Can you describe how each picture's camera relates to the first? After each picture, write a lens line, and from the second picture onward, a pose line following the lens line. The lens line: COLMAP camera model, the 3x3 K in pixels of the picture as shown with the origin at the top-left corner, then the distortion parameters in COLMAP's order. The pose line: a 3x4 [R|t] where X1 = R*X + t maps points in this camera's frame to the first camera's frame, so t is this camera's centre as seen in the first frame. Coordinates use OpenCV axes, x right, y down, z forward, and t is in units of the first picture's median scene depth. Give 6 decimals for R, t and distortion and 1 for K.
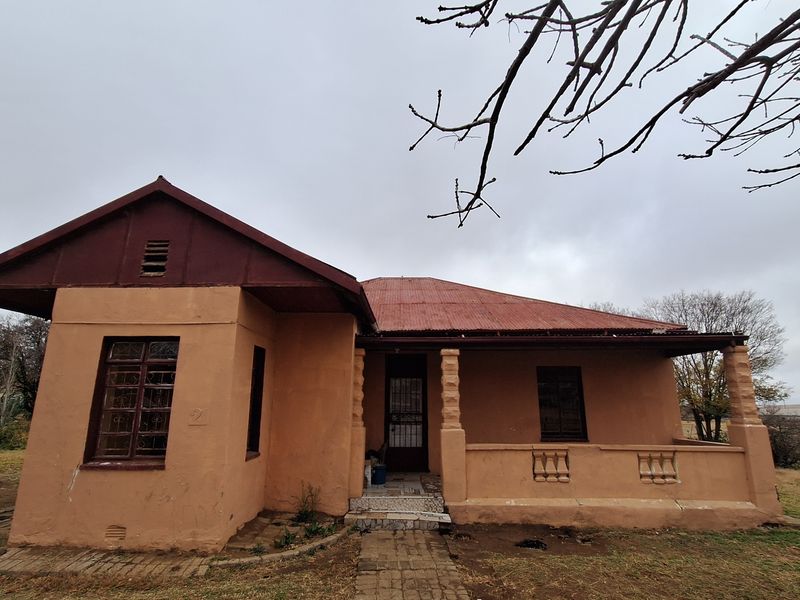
lens RADIAL K [[420.6, 0, 402.4], [0, 420.6, 301.7], [0, 0, 1]] dist [-0.013612, 0.004792]
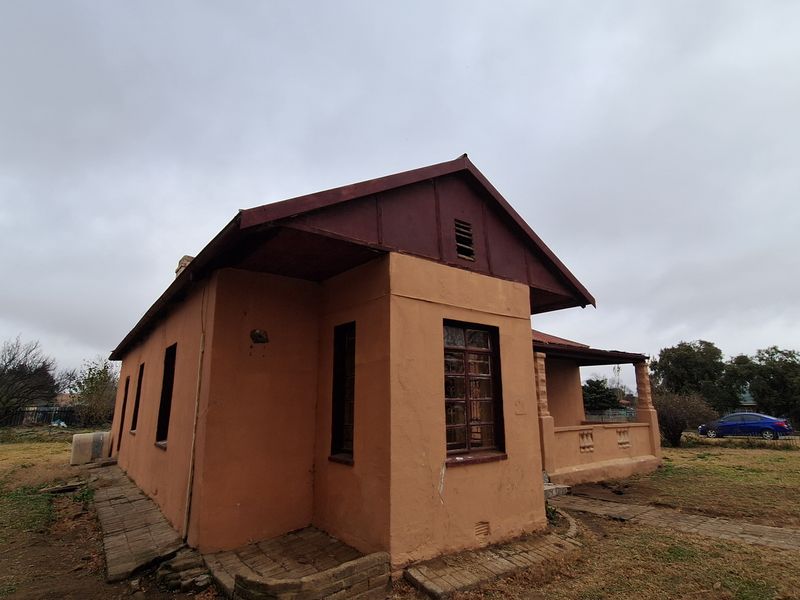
lens RADIAL K [[420.6, 0, 400.8], [0, 420.6, 299.6], [0, 0, 1]] dist [-0.013612, 0.004792]
pose [[0.794734, 0.140876, 0.590382, -1.244211], [-0.141693, 0.988877, -0.045226, 0.091804], [-0.590187, -0.047710, 0.805856, 0.312525]]
